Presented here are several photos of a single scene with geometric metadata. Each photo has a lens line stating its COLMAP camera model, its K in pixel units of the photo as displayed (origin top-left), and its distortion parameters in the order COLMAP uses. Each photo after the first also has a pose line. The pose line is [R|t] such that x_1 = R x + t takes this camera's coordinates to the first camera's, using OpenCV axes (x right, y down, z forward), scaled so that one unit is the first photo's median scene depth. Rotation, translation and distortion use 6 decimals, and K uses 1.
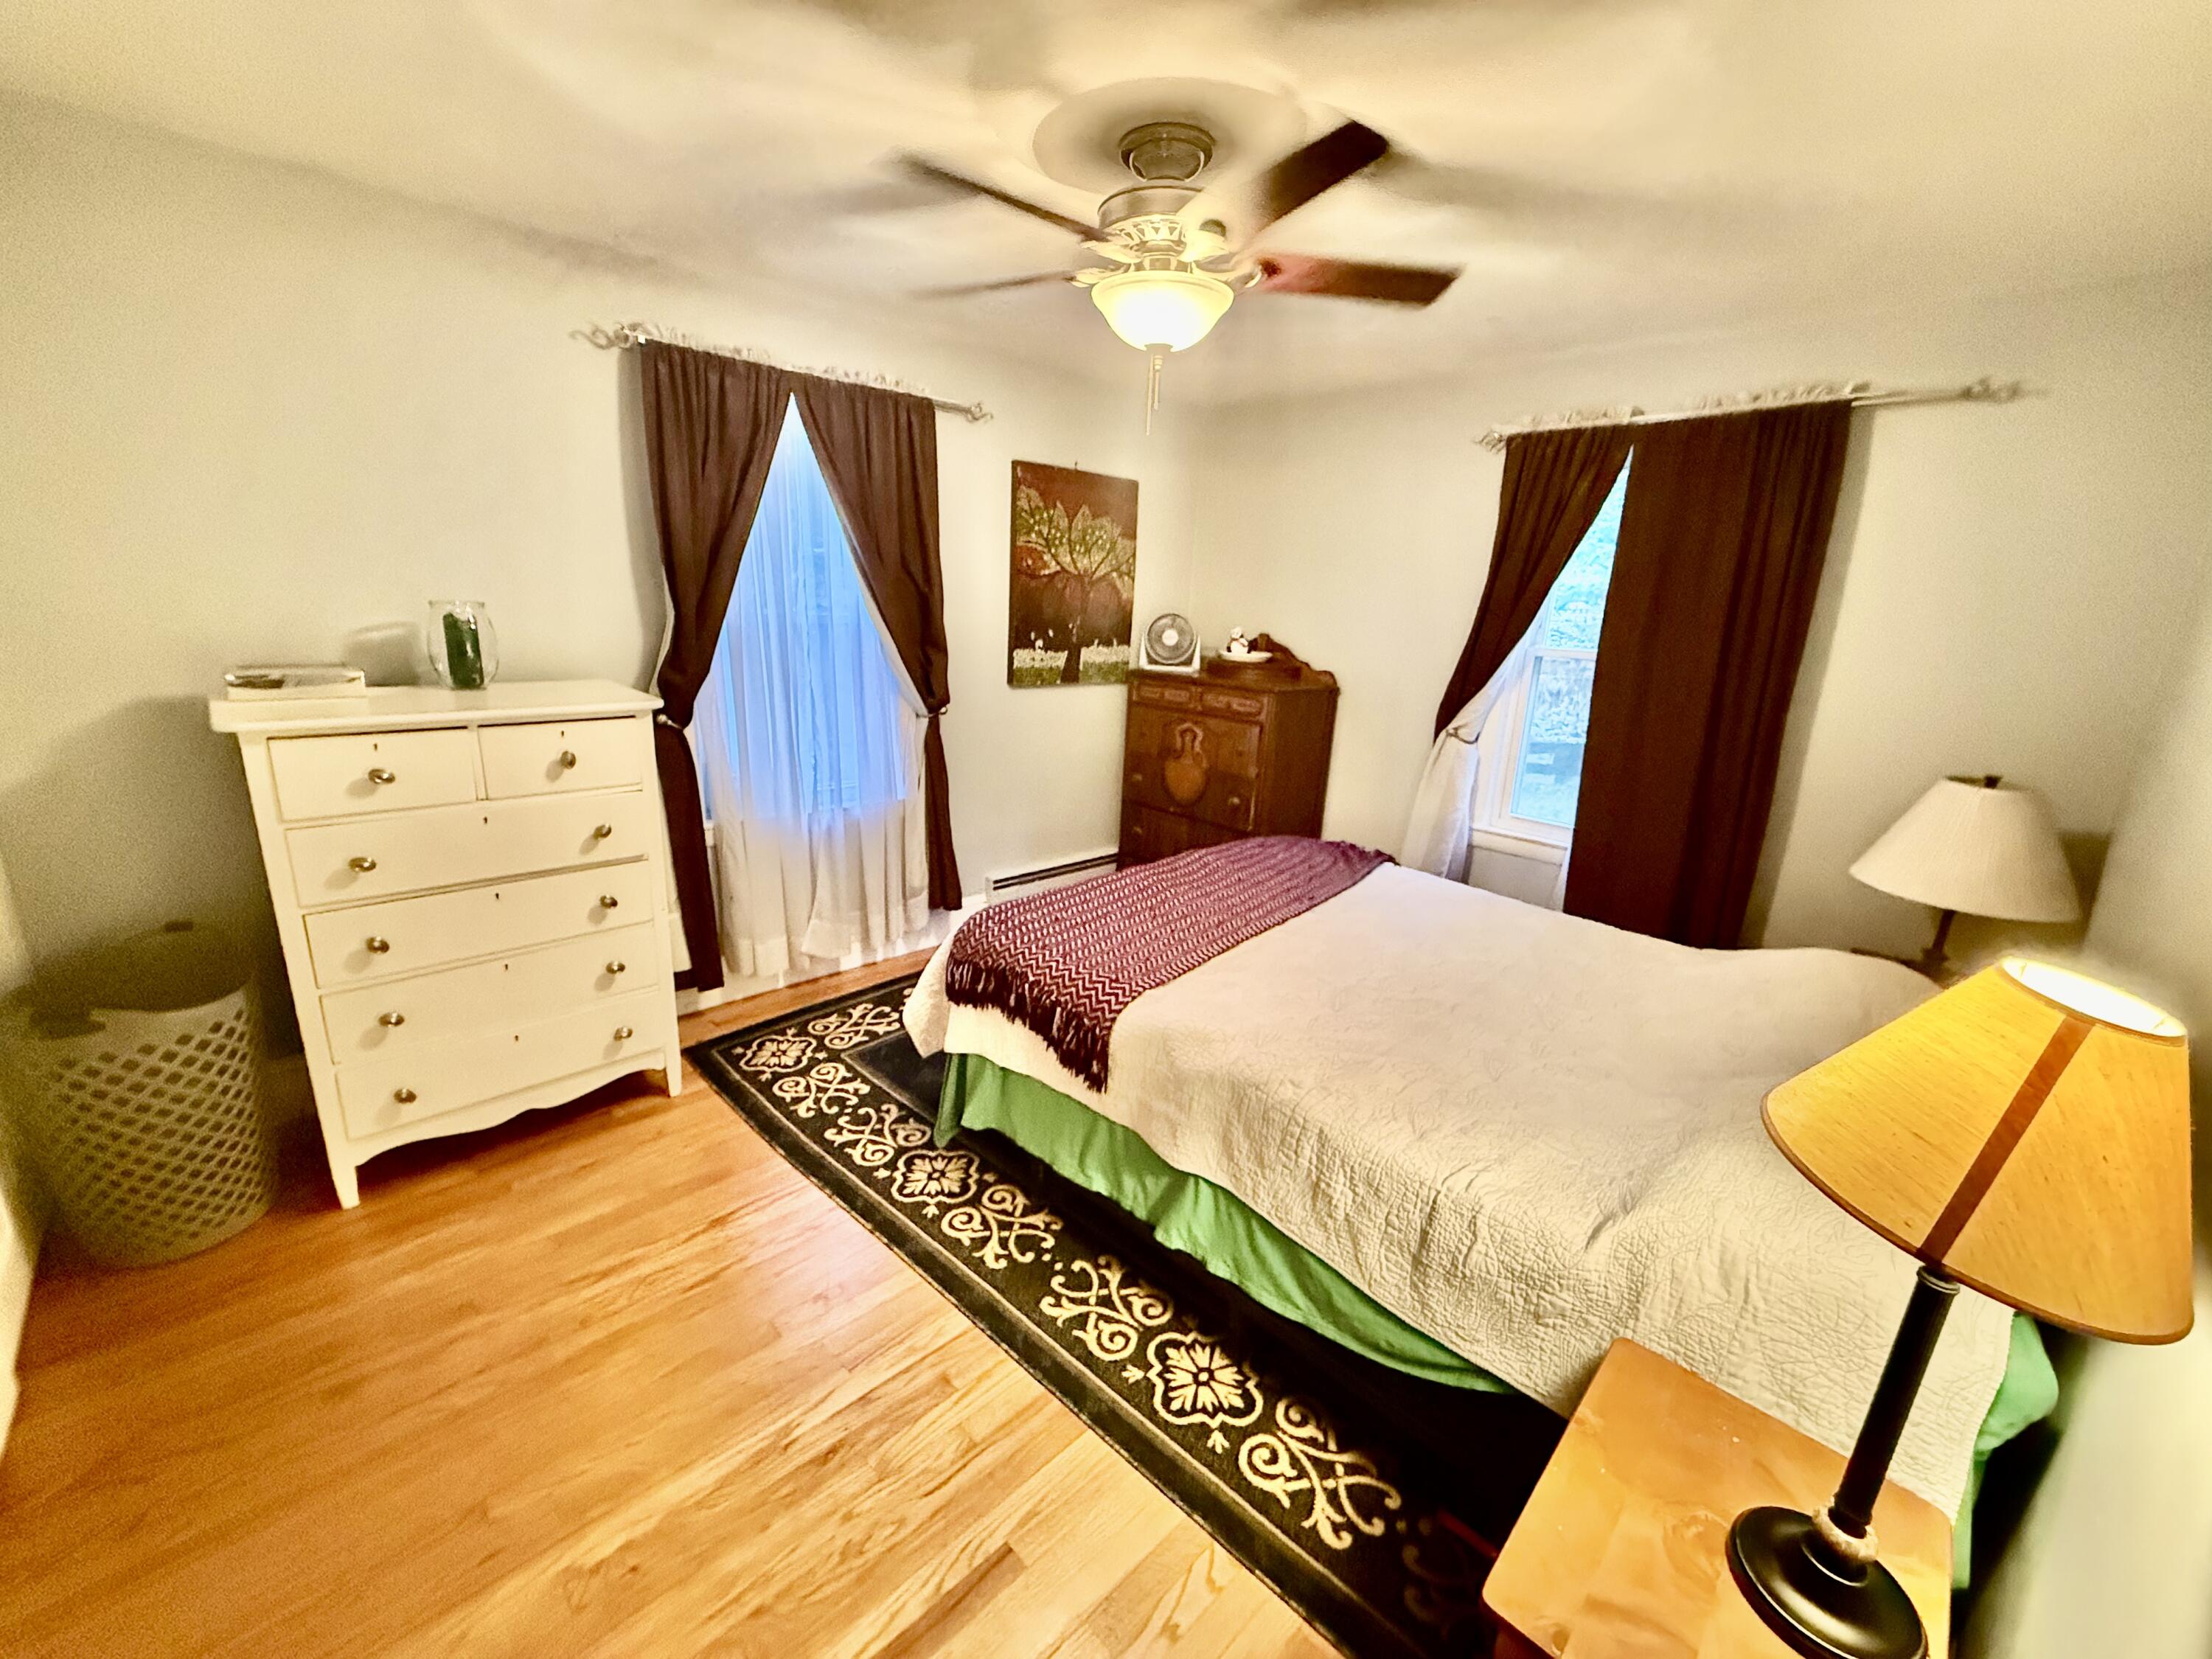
lens RADIAL K [[880.2, 0, 1099.7], [0, 880.2, 824.3], [0, 0, 1]] dist [0.000124, 0.000832]
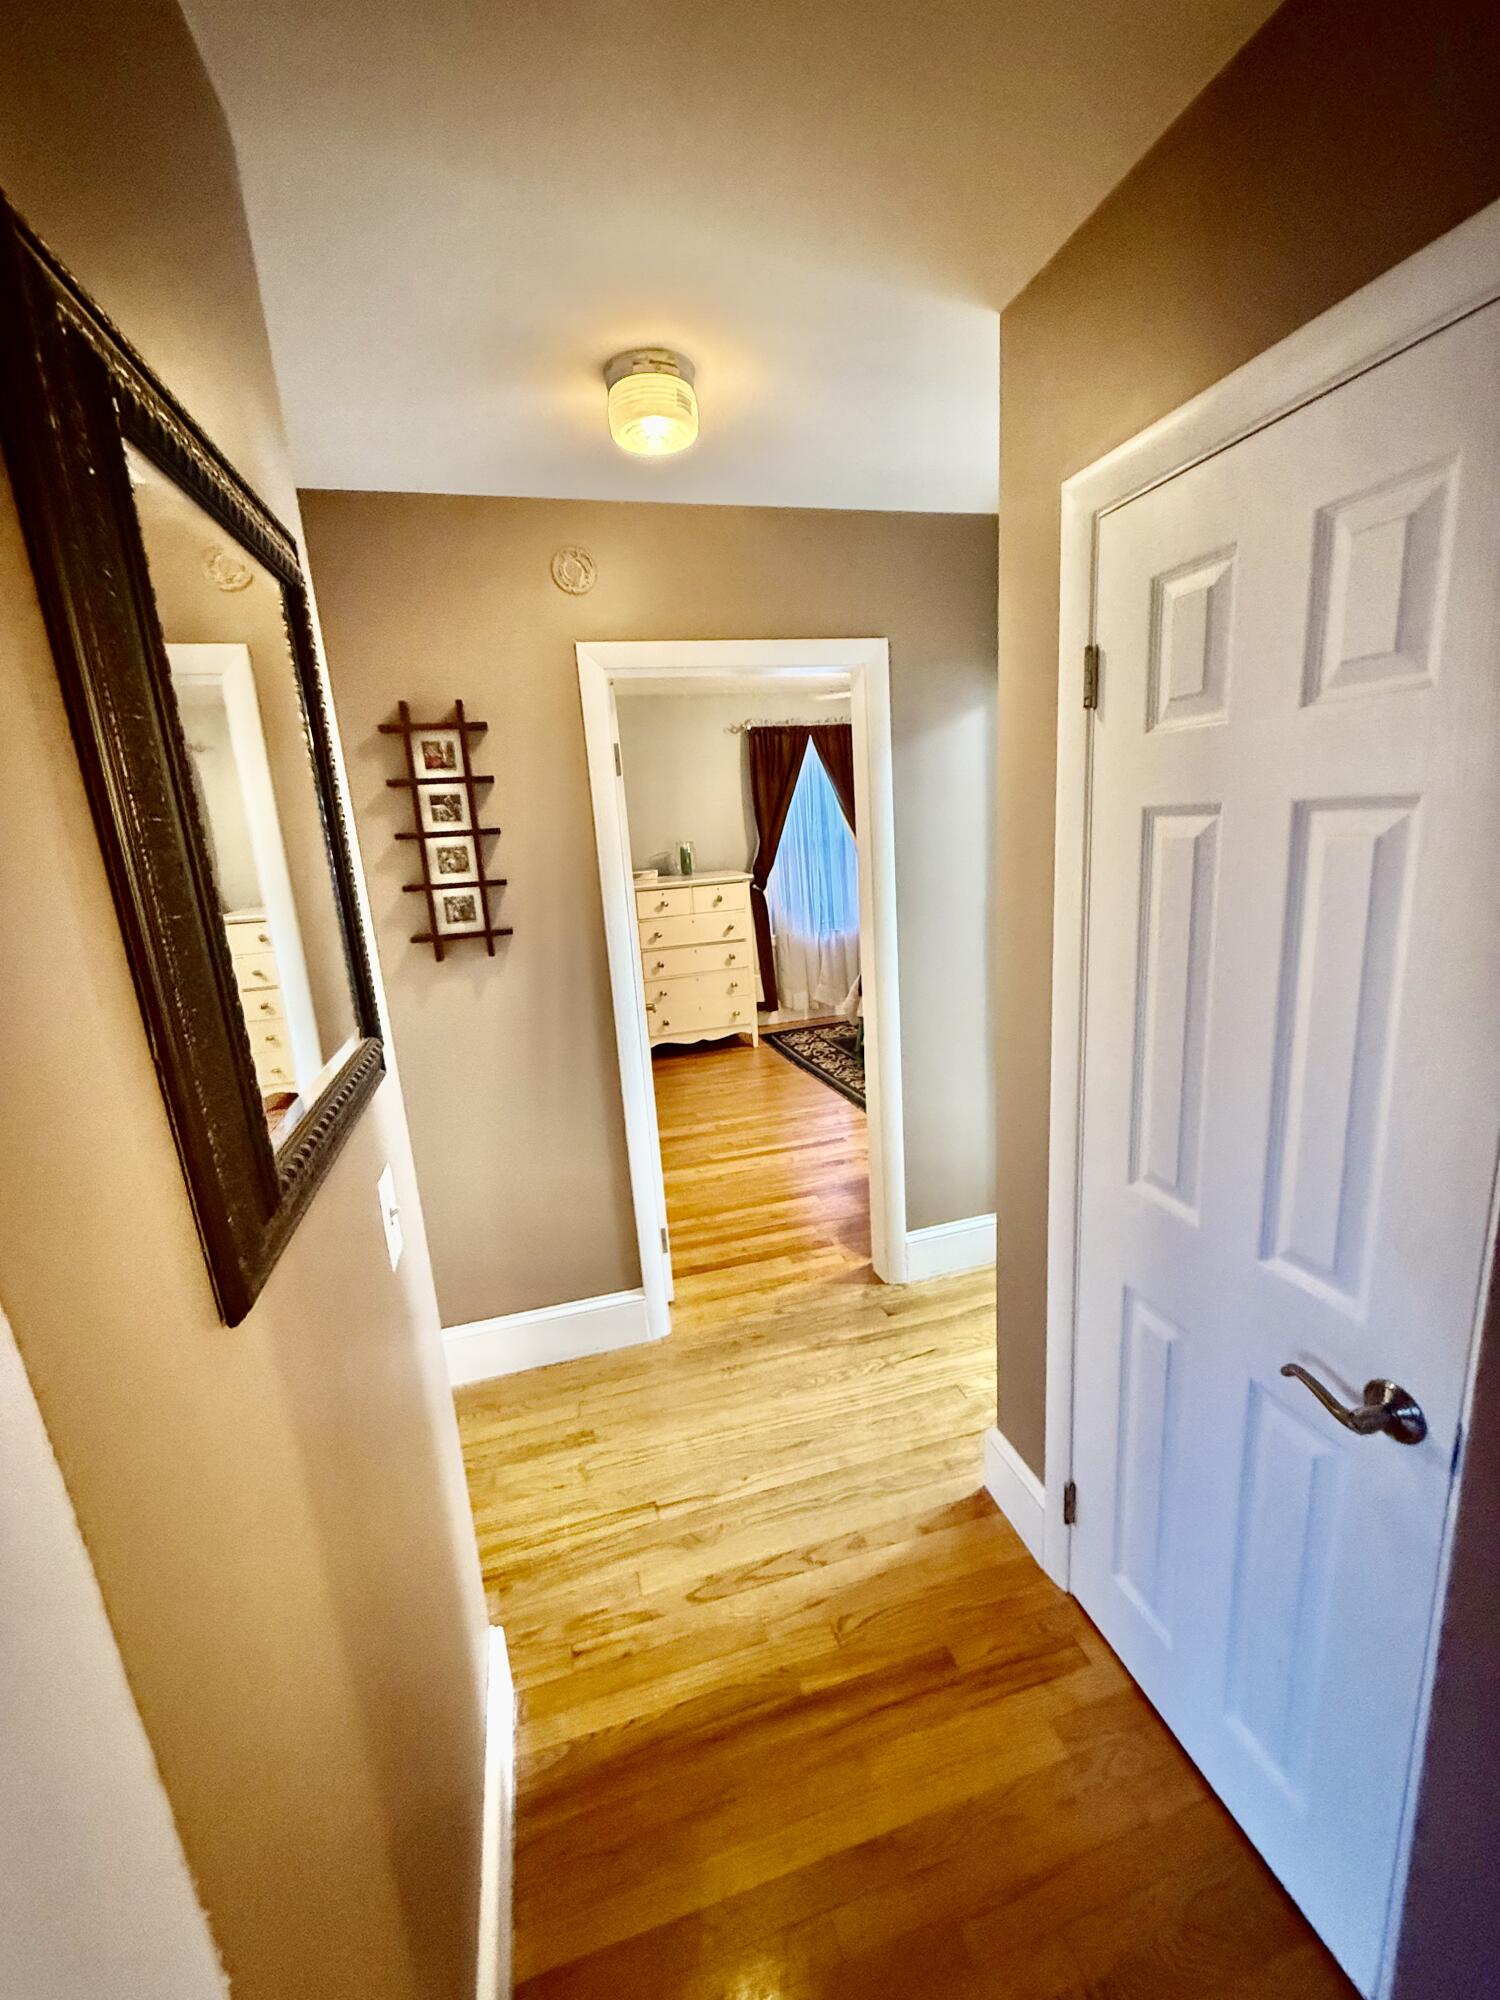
lens RADIAL K [[795.9, 0, 746.5], [0, 795.9, 1003.0], [0, 0, 1]] dist [0.000124, 0.000832]
pose [[0.879924, 0.007501, -0.475055, 0.490223], [-0.020033, 0.999572, -0.021322, 0.237072], [0.474692, 0.028278, 0.879698, -0.855539]]
